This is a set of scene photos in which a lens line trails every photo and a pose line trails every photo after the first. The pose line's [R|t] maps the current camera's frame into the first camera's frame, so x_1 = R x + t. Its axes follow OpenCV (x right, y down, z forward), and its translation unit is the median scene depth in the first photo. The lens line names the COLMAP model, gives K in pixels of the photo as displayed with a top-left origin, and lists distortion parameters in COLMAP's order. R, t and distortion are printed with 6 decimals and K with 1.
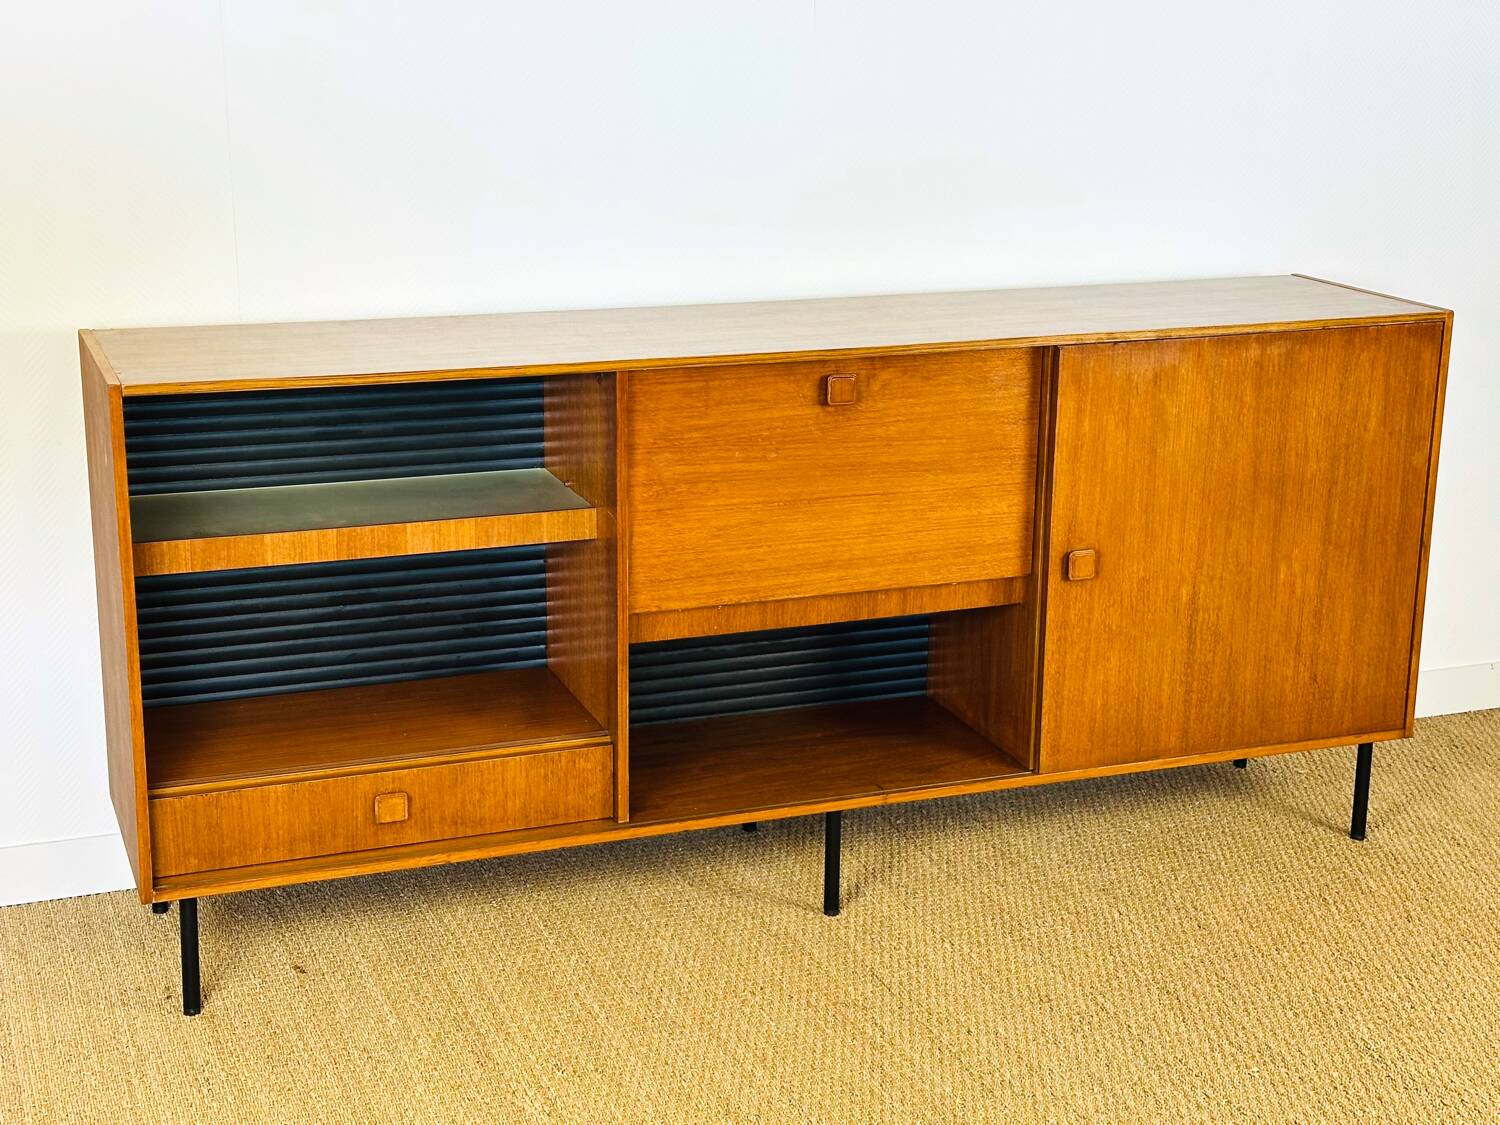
lens RADIAL K [[2228.9, 0, 750.0], [0, 2228.9, 566.3], [0, 0, 1]] dist [0.131507, 0.000000]
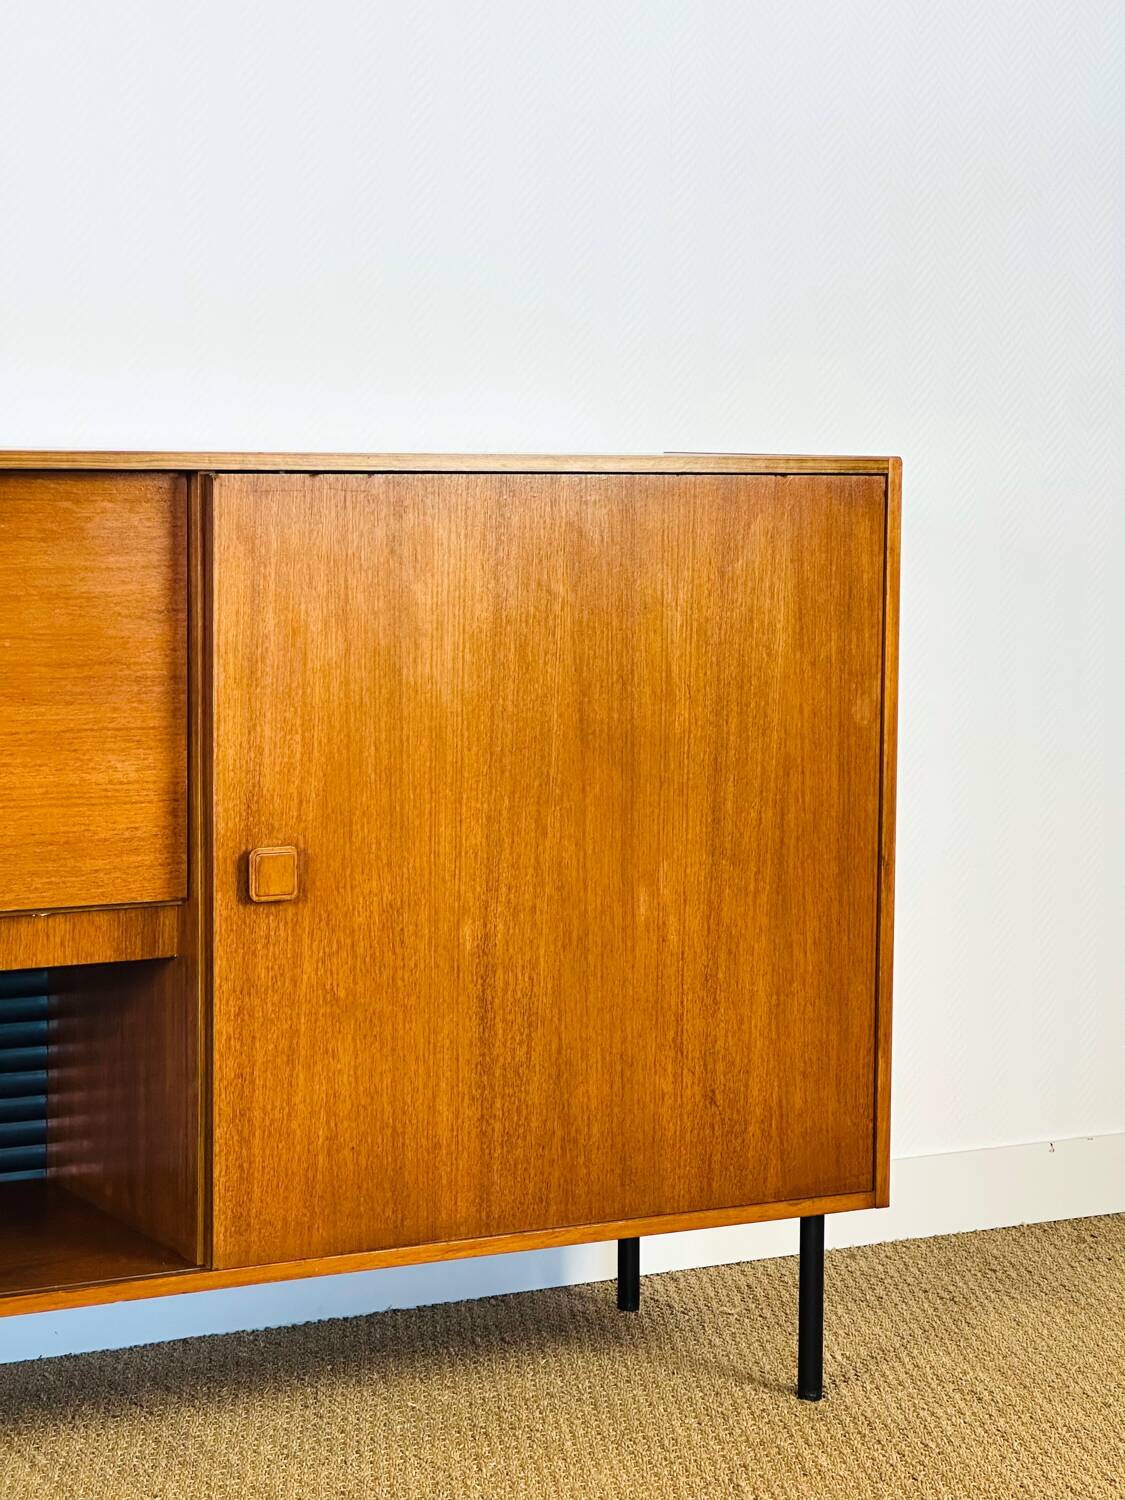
lens RADIAL K [[3342.3, 0, 551.2], [0, 3342.3, 763.8], [0, 0, 1]] dist [0.162623, 0.000000]
pose [[0.991694, -0.015536, 0.127678, 0.109943], [0.037330, 0.984715, -0.170125, 0.115329], [-0.123083, 0.173478, 0.977116, 0.172575]]
